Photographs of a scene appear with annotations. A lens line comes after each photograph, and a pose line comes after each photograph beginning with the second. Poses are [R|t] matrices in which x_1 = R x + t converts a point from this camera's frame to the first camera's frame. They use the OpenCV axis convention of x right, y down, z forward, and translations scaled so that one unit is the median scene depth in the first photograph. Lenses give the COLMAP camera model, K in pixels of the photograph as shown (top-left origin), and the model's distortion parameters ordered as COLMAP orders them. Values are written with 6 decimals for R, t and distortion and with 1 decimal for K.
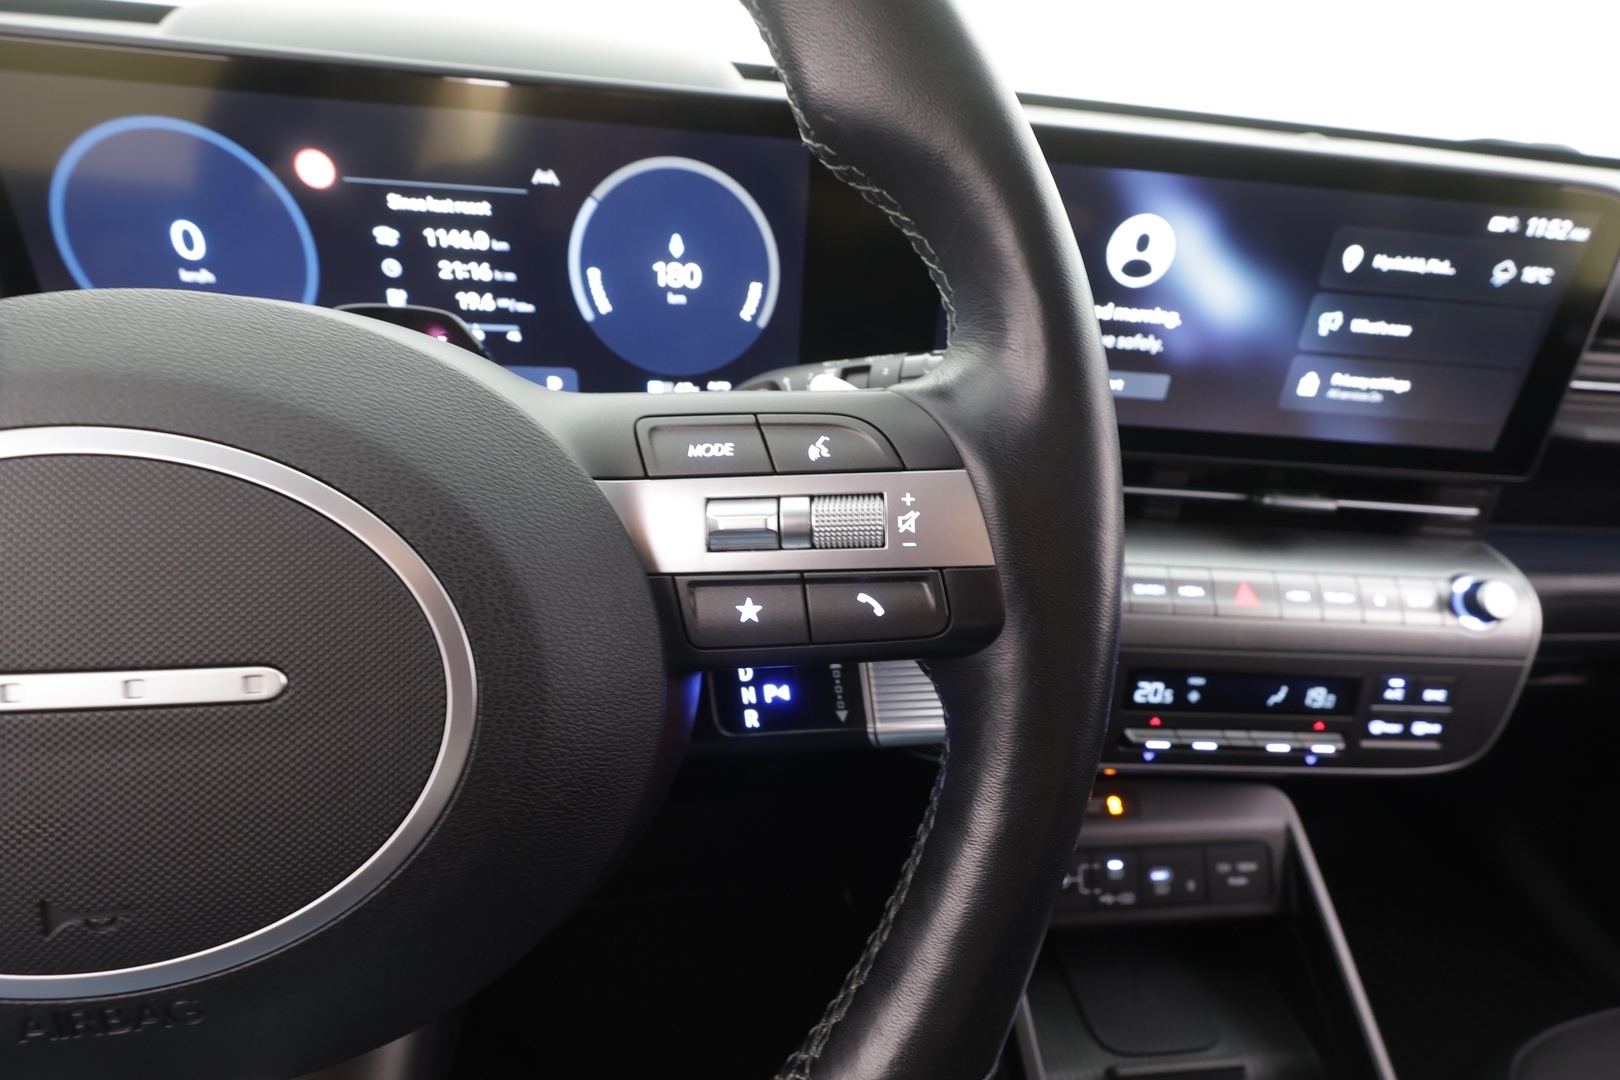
lens RADIAL K [[733.5, 0, 798.8], [0, 733.5, 566.0], [0, 0, 1]] dist [-0.012998, 0.003249]
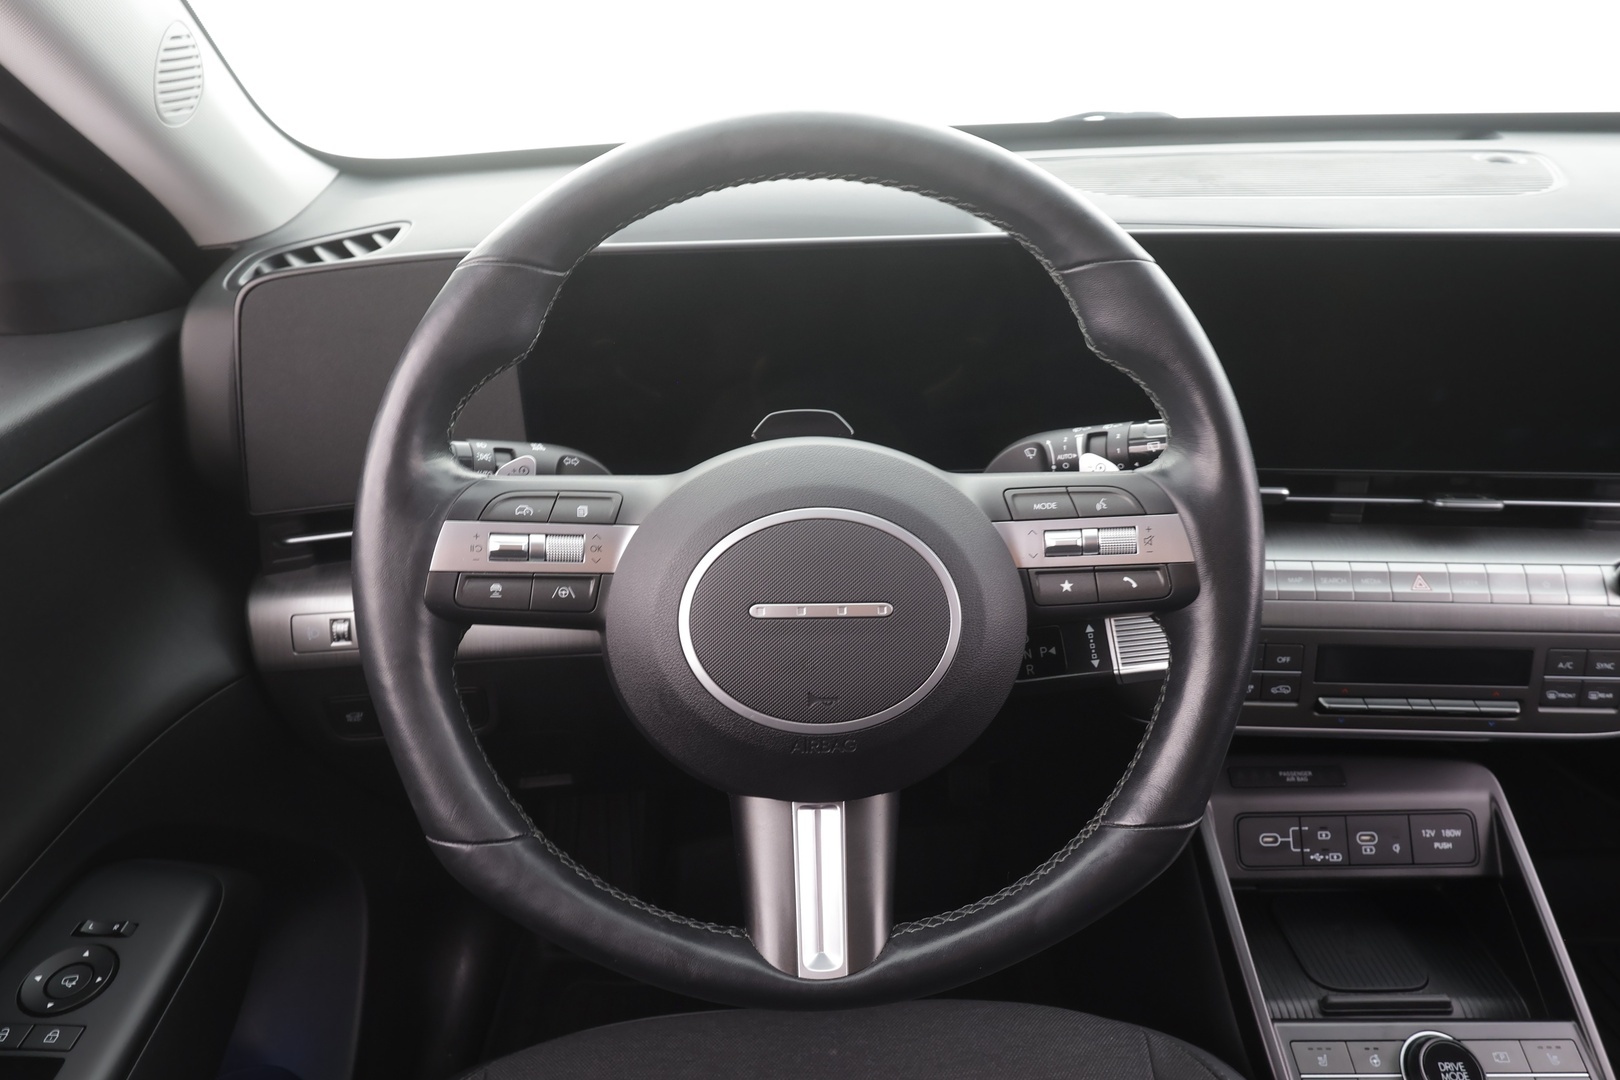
lens RADIAL K [[992.3, 0, 810.7], [0, 992.3, 547.3], [0, 0, 1]] dist [0.001495, -0.002809]
pose [[0.992126, -0.026778, -0.122352, -0.219678], [0.023090, 0.999238, -0.031457, 0.012474], [0.123101, 0.028384, 0.991988, -0.910734]]
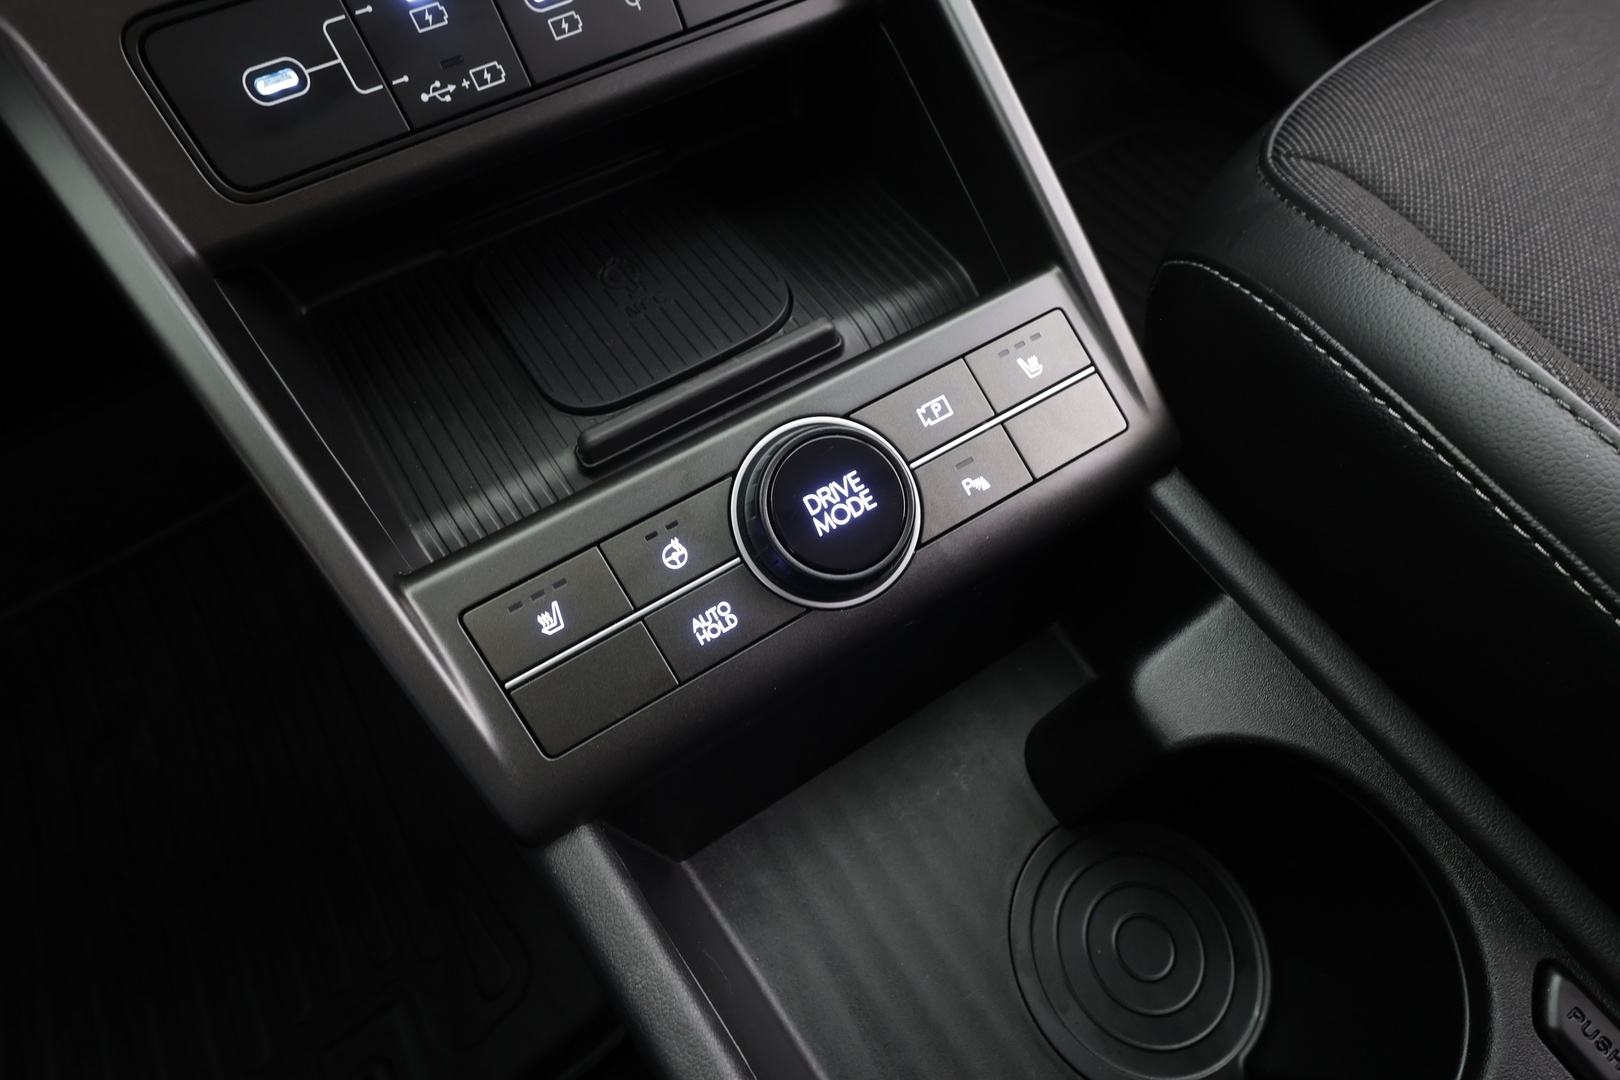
lens RADIAL K [[875.6, 0, 837.8], [0, 875.6, 542.7], [0, 0, 1]] dist [0.026889, 0.000001]
pose [[0.888660, -0.430723, 0.157356, 0.632750], [0.280450, 0.781980, 0.556646, 0.640357], [-0.362809, -0.450539, 0.815711, 0.607531]]
